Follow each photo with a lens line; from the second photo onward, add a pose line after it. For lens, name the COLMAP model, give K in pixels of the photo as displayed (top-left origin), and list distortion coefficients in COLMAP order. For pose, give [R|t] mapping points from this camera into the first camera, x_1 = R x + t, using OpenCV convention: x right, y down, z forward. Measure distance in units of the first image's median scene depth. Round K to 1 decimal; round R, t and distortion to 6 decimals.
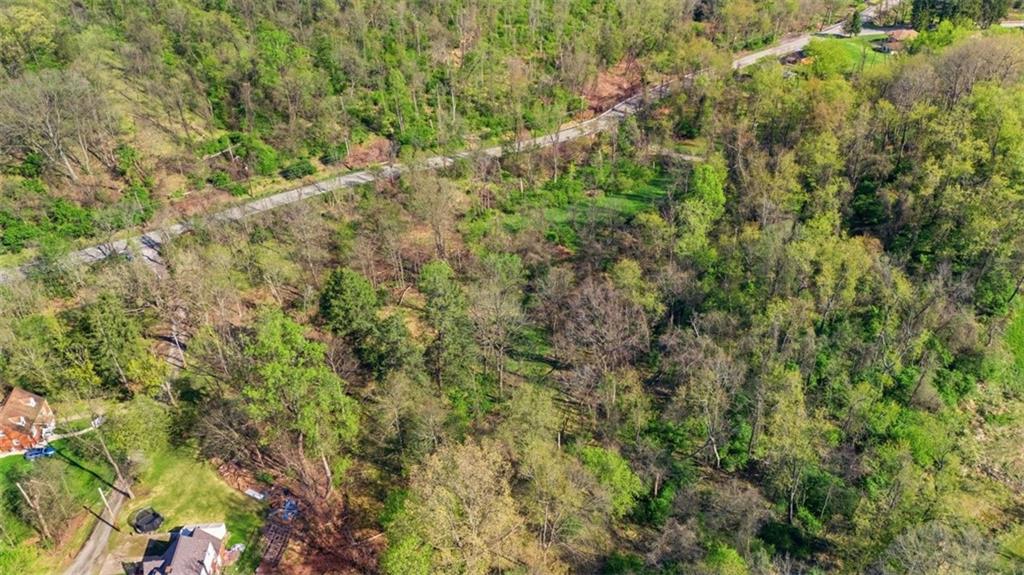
lens RADIAL K [[736.0, 0, 512.0], [0, 736.0, 287.5], [0, 0, 1]] dist [0.049566, -0.033078]
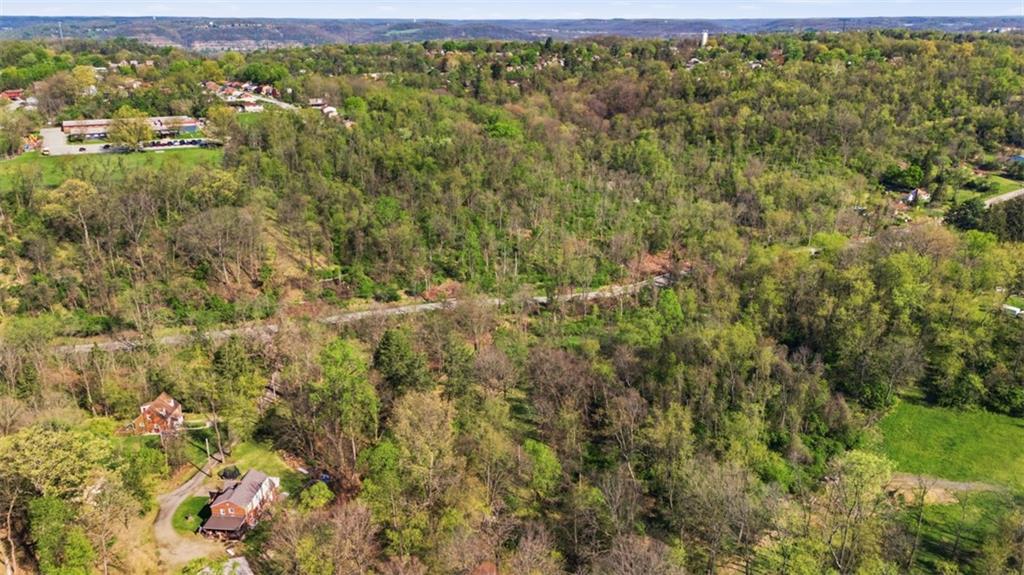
lens RADIAL K [[736.0, 0, 512.0], [0, 736.0, 287.5], [0, 0, 1]] dist [0.049566, -0.033078]
pose [[0.985460, 0.076875, -0.151523, 0.121826], [-0.115731, 0.956629, -0.267333, 0.146451], [0.124400, 0.280982, 0.951616, -0.205600]]
